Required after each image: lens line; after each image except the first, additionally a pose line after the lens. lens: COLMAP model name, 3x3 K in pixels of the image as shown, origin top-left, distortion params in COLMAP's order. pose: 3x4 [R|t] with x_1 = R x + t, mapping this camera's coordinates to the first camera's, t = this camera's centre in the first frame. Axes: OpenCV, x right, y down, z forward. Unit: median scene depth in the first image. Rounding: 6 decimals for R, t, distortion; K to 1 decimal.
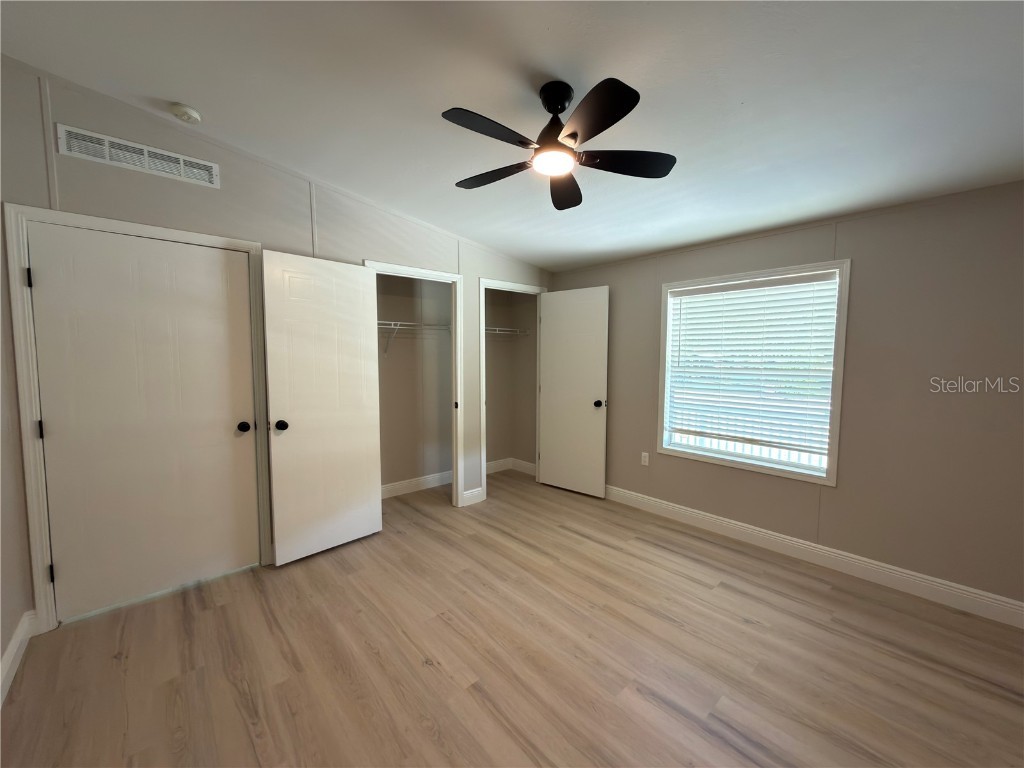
lens RADIAL K [[409.0, 0, 512.7], [0, 409.0, 384.3], [0, 0, 1]] dist [0.000986, 0.000353]
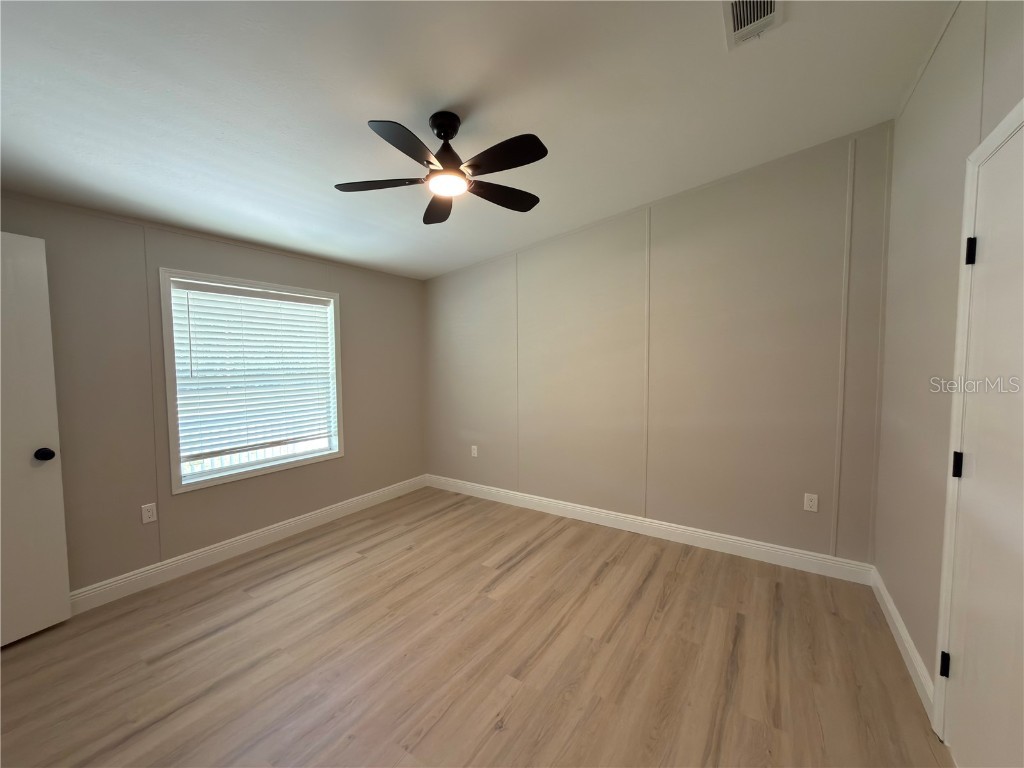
lens RADIAL K [[409.0, 0, 512.7], [0, 409.0, 384.3], [0, 0, 1]] dist [0.000986, 0.000353]
pose [[-0.269308, -0.056089, 0.961419, -0.746541], [0.076695, 0.993883, 0.079467, -0.063255], [-0.959995, 0.095137, -0.263358, 0.856793]]
